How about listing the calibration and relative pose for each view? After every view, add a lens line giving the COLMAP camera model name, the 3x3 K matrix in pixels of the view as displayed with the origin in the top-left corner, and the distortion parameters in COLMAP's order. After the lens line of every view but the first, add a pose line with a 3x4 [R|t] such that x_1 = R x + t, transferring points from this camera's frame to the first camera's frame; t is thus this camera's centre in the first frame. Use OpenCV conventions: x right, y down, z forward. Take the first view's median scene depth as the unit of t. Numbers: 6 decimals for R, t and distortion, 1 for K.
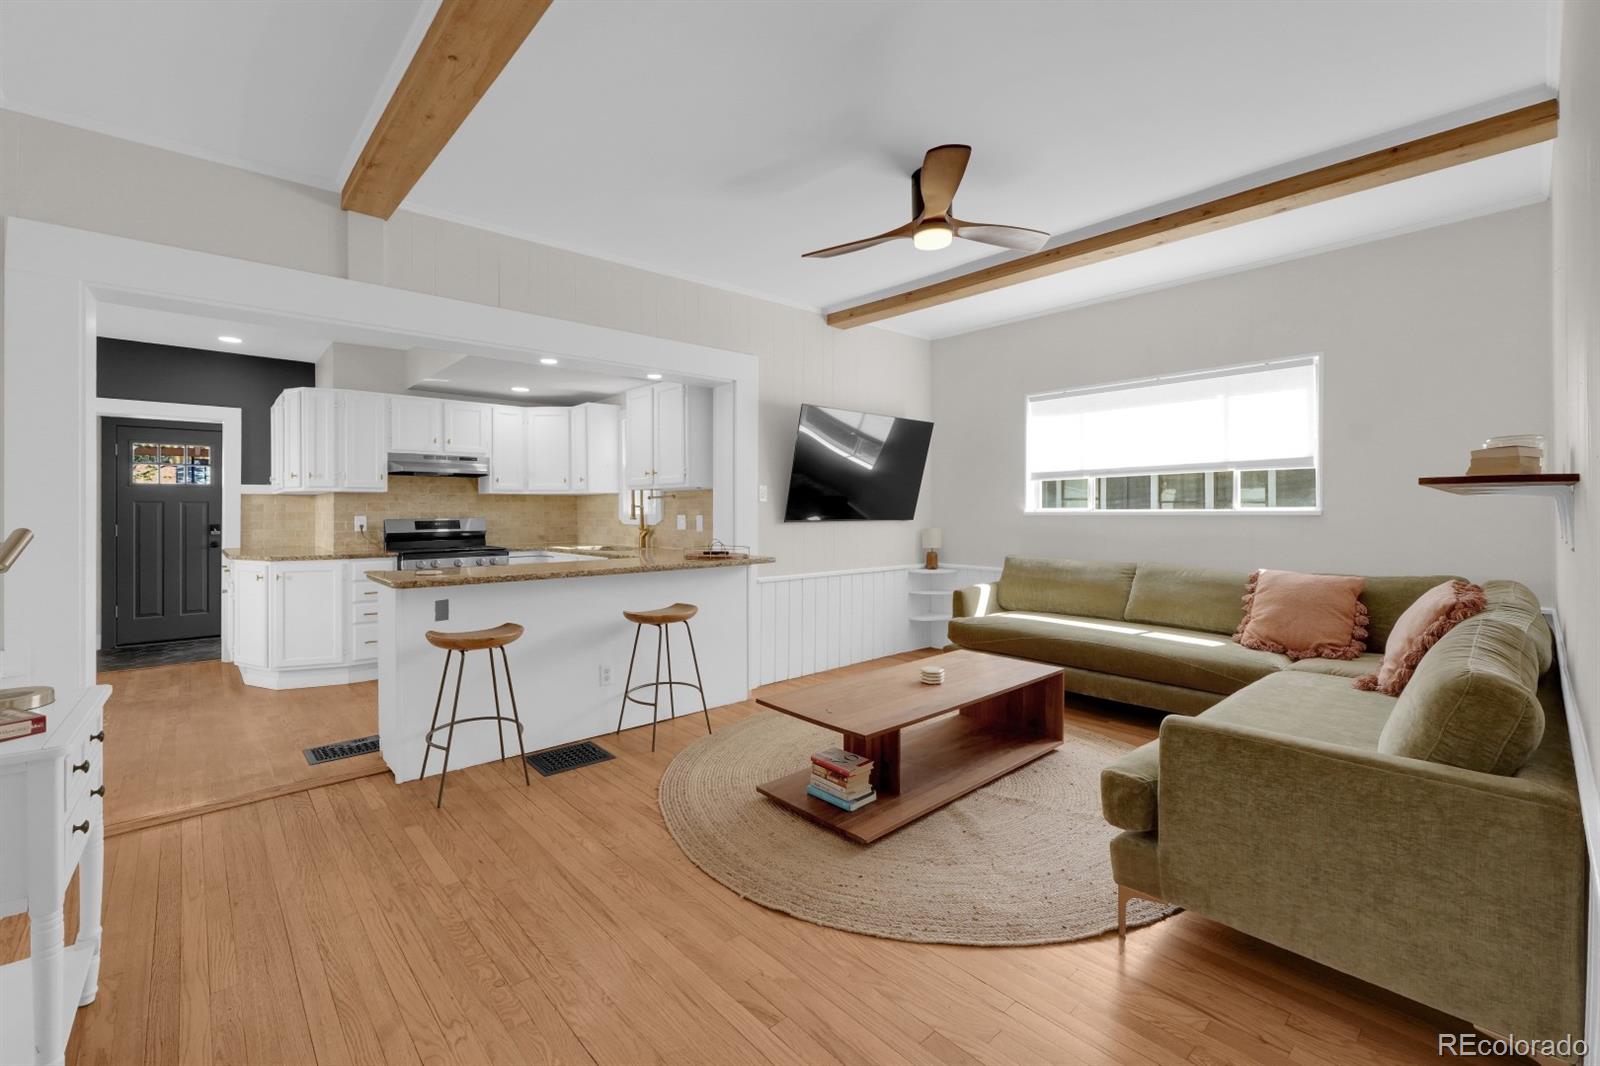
lens RADIAL K [[681.0, 0, 787.2], [0, 681.0, 510.5], [0, 0, 1]] dist [-0.003671, 0.000971]
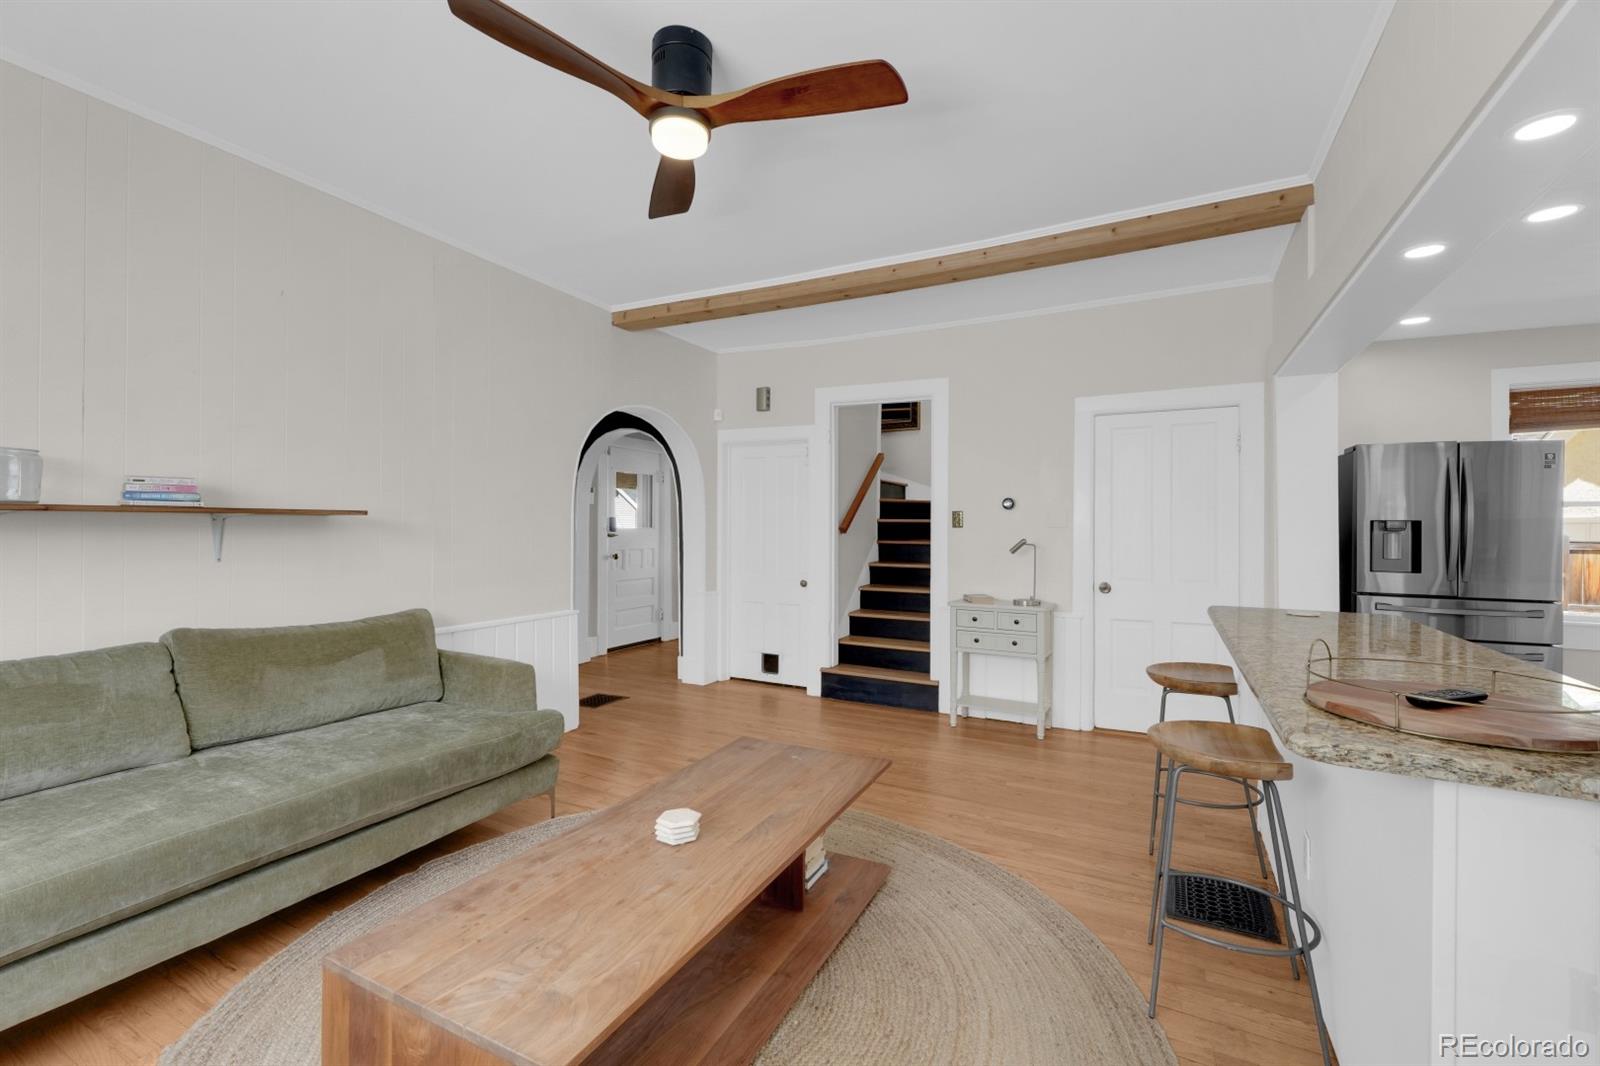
lens RADIAL K [[681.0, 0, 806.5], [0, 681.0, 525.8], [0, 0, 1]] dist [-0.003671, 0.000971]
pose [[-0.934900, 0.001391, -0.354907, 0.192002], [0.002835, 0.999990, -0.003549, -0.007609], [0.354899, -0.004324, -0.934895, 0.945726]]
